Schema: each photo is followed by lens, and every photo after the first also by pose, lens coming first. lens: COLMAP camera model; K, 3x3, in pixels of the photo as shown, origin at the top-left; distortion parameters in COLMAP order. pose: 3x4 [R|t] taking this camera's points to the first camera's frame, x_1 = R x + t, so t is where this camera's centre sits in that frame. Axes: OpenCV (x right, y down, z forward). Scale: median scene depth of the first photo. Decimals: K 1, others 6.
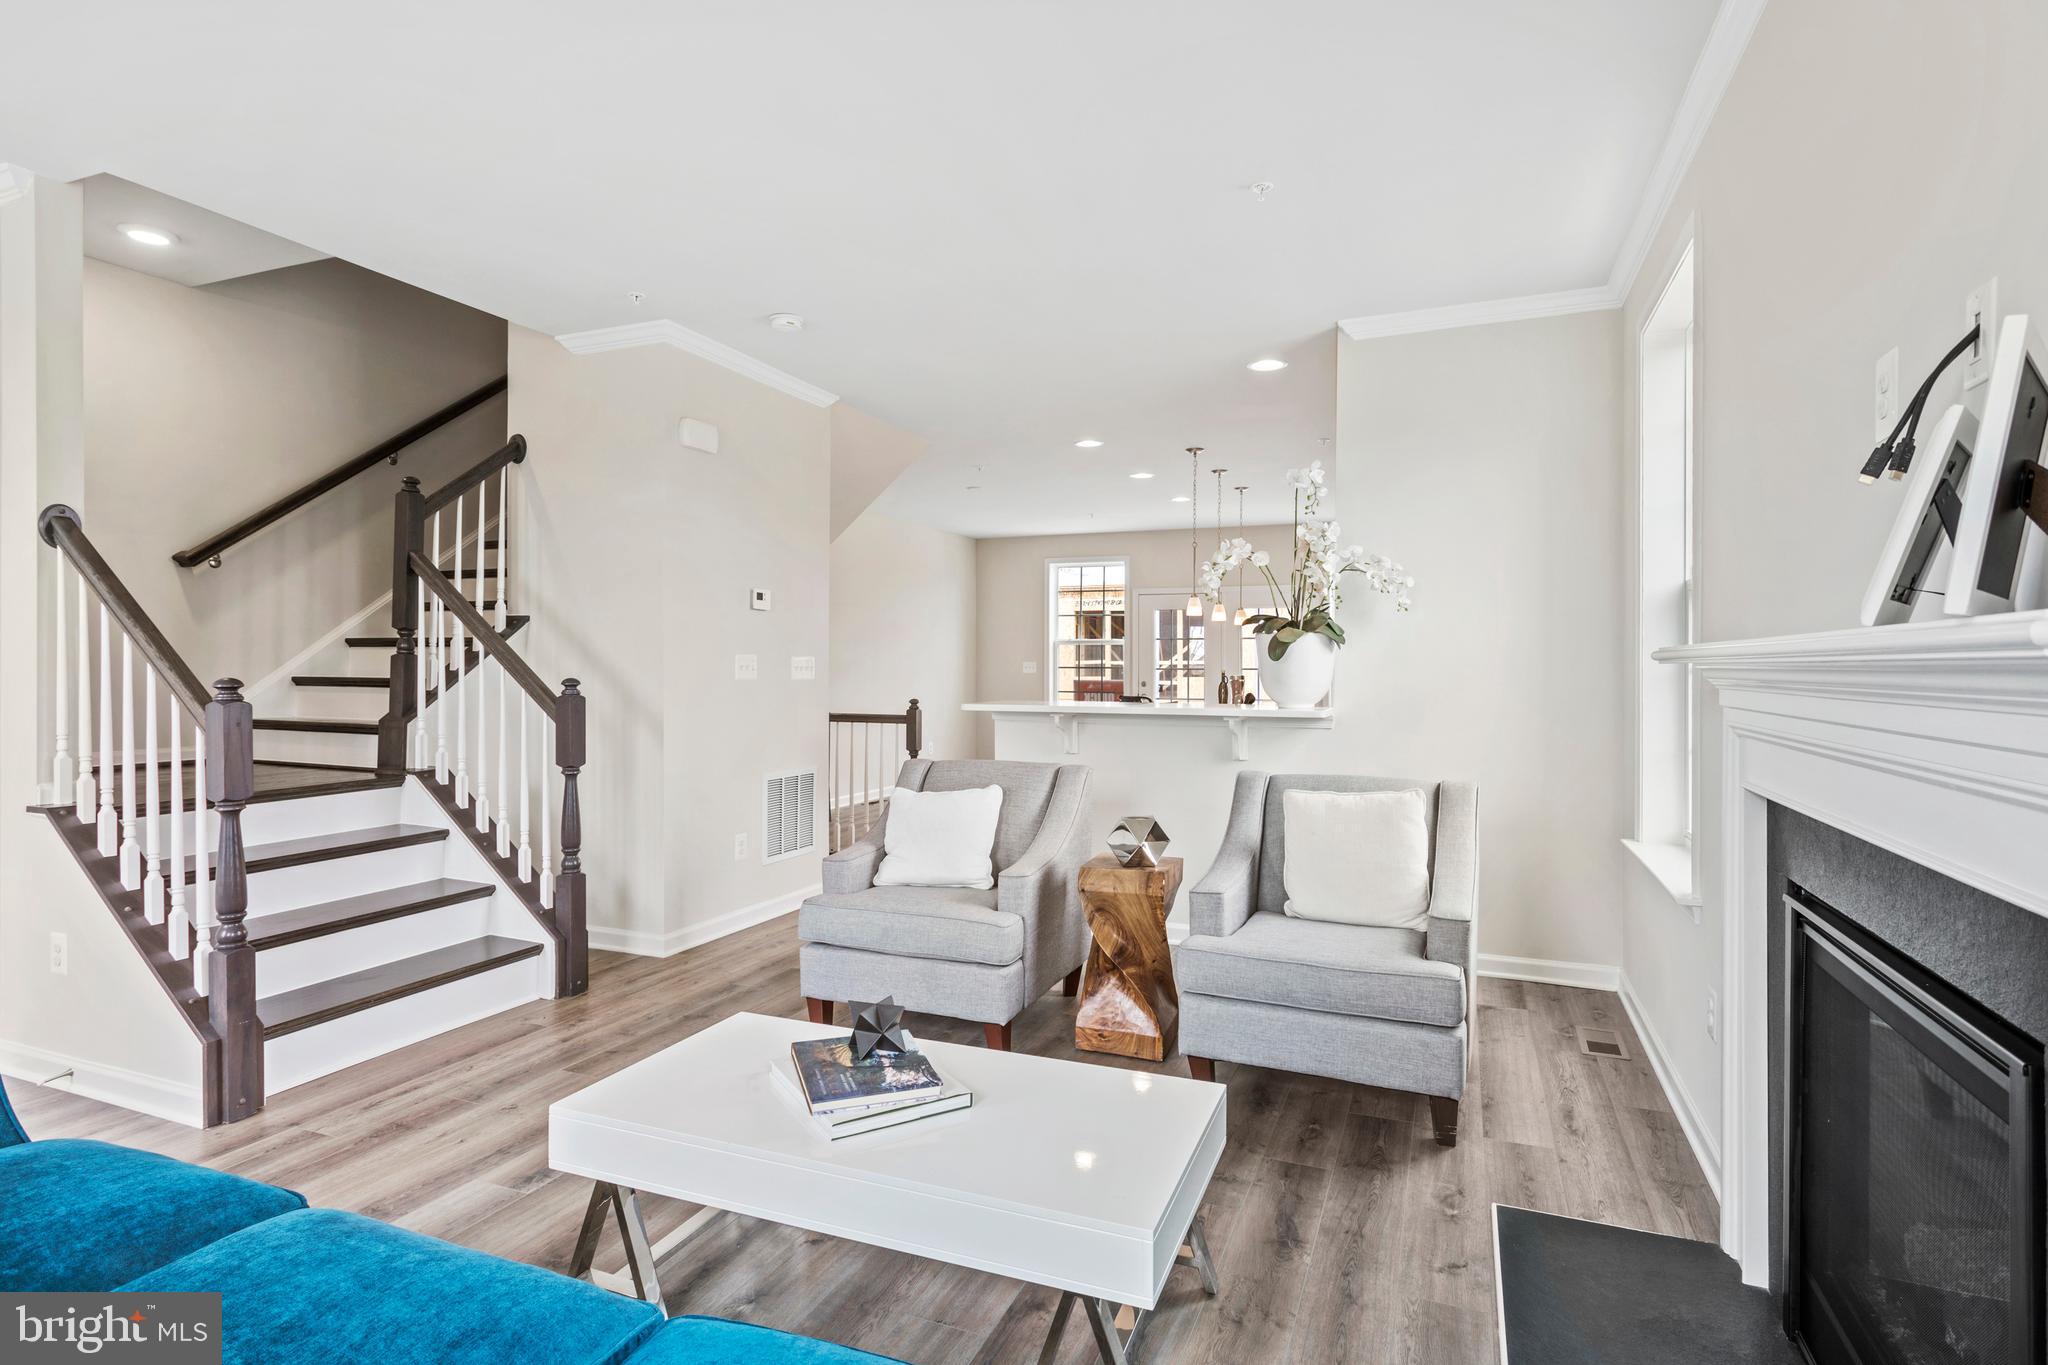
lens RADIAL K [[996.4, 0, 1019.9], [0, 996.4, 676.0], [0, 0, 1]] dist [0.000418, 0.000937]
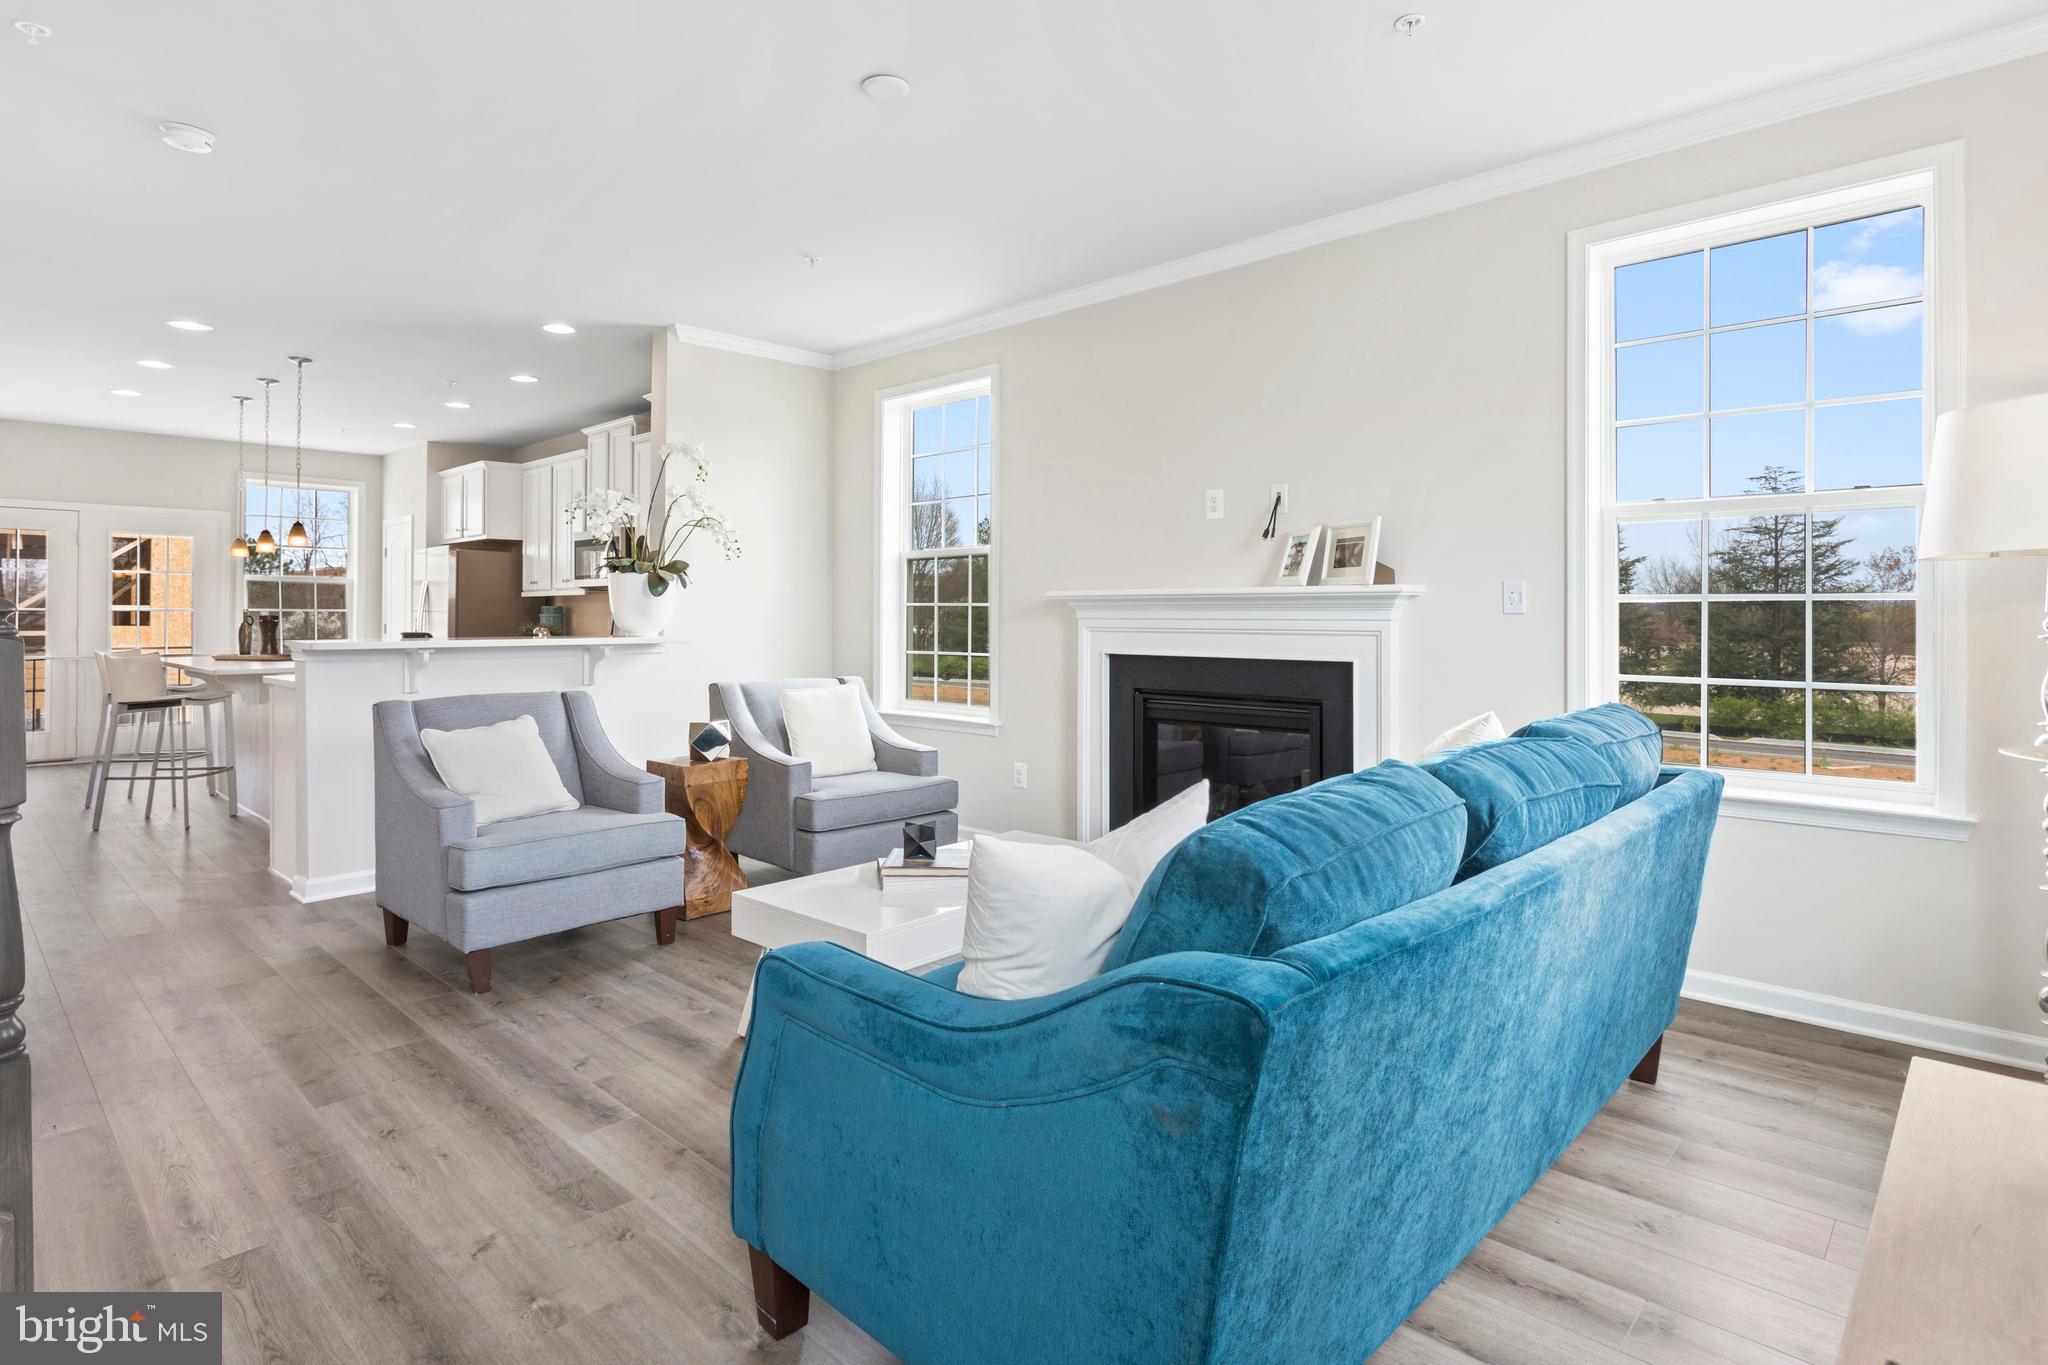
lens RADIAL K [[1073.5, 0, 983.1], [0, 1073.5, 618.7], [0, 0, 1]] dist [-0.004956, -0.000546]
pose [[0.365317, 0.001721, 0.930882, -1.024692], [0.011011, 0.999920, -0.006170, 0.028989], [-0.930818, 0.012504, 0.365269, 0.214142]]
